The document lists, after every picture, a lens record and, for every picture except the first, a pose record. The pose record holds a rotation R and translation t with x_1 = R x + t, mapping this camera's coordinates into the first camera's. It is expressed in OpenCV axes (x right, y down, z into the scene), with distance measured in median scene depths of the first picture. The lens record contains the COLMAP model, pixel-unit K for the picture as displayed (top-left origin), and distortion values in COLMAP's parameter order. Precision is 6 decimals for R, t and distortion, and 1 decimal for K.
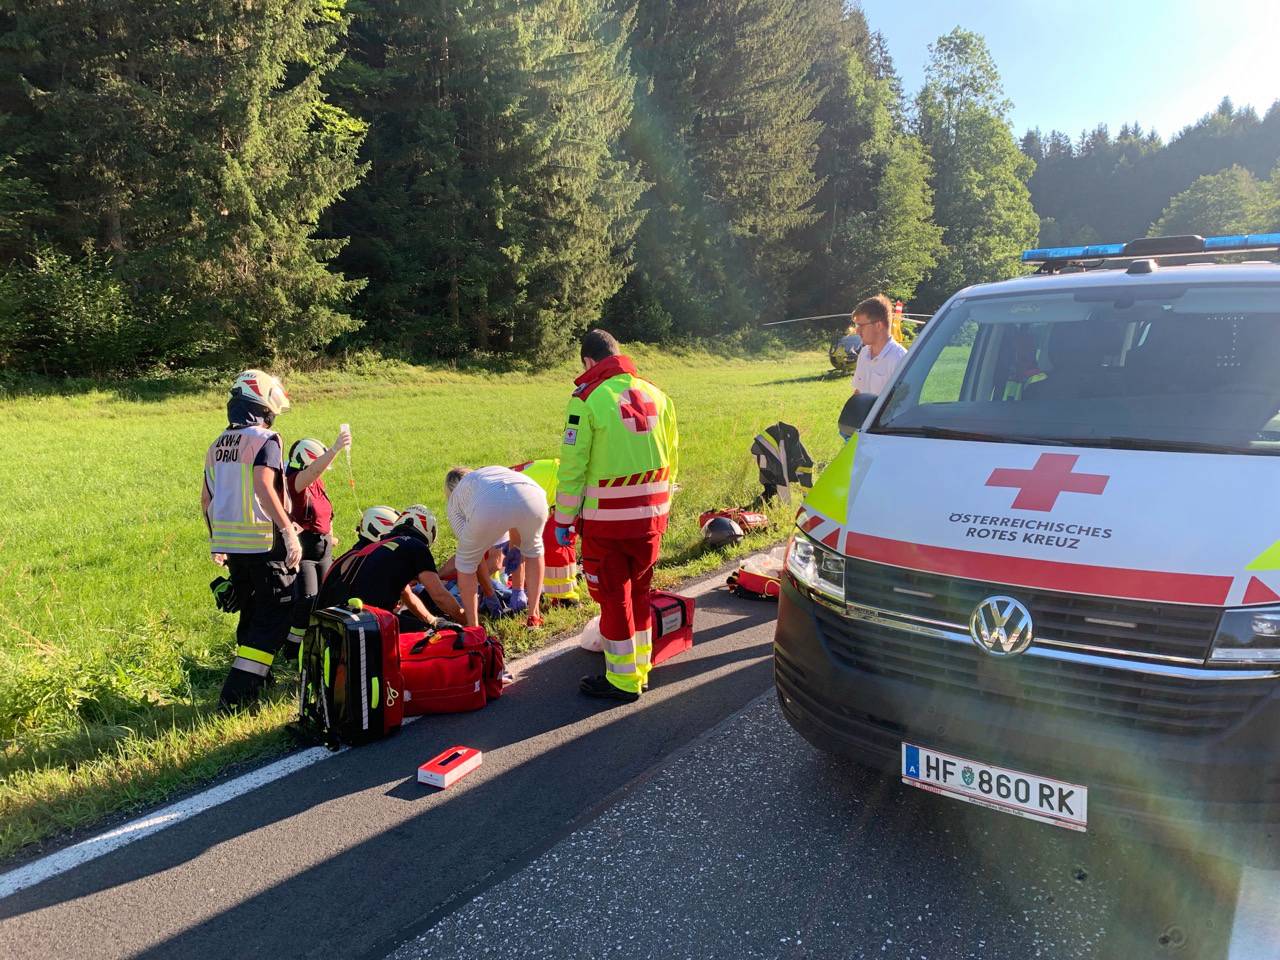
lens RADIAL K [[984.4, 0, 643.3], [0, 984.4, 463.7], [0, 0, 1]] dist [0.025847, -0.004682]
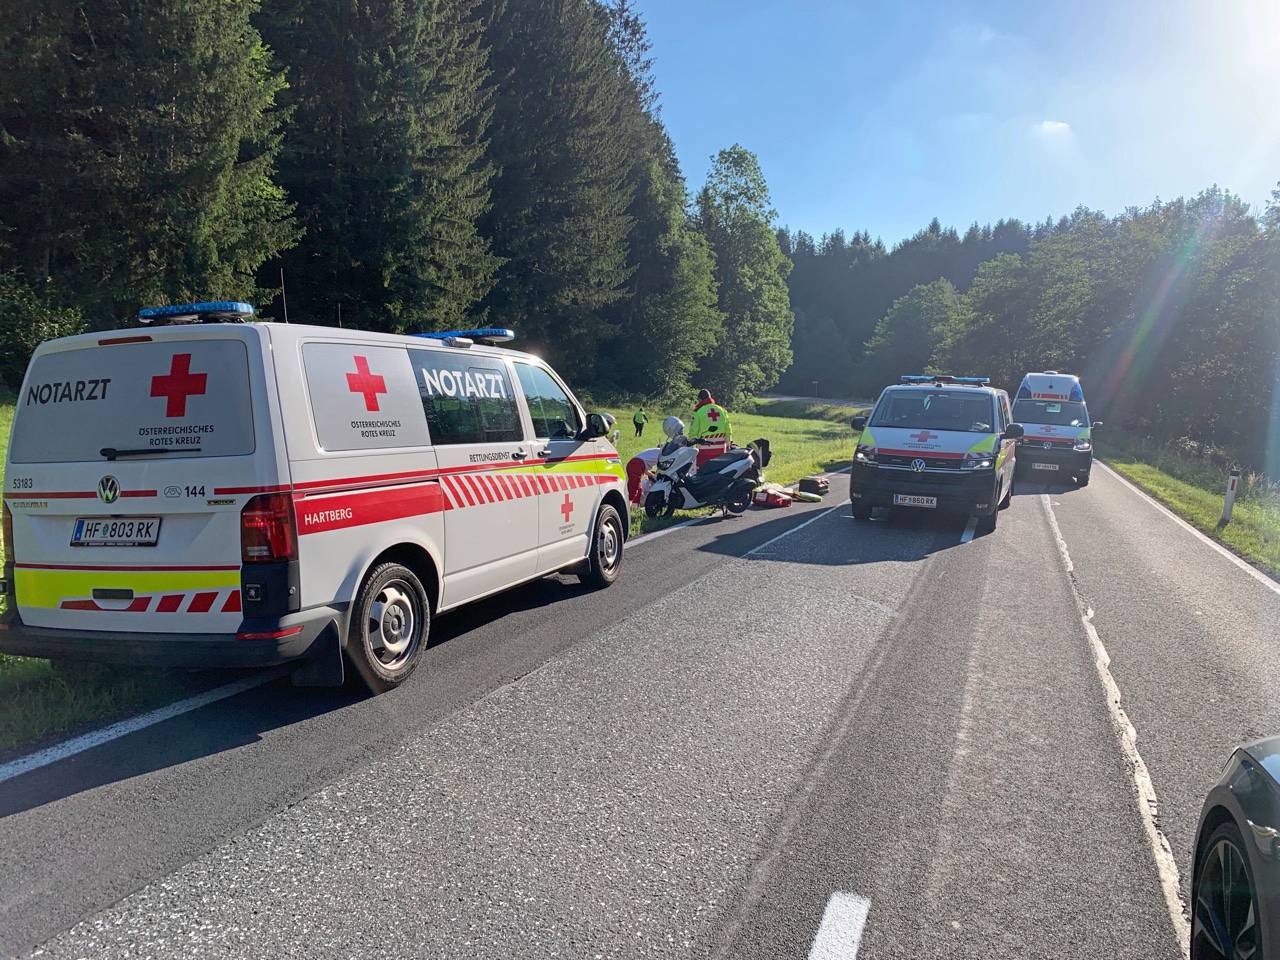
lens RADIAL K [[984.4, 0, 643.3], [0, 984.4, 463.7], [0, 0, 1]] dist [0.025847, -0.004682]
pose [[0.968527, 0.050160, 0.243802, -0.068420], [-0.036142, 0.997444, -0.061640, 0.016862], [-0.246271, 0.050888, 0.967864, -0.106827]]
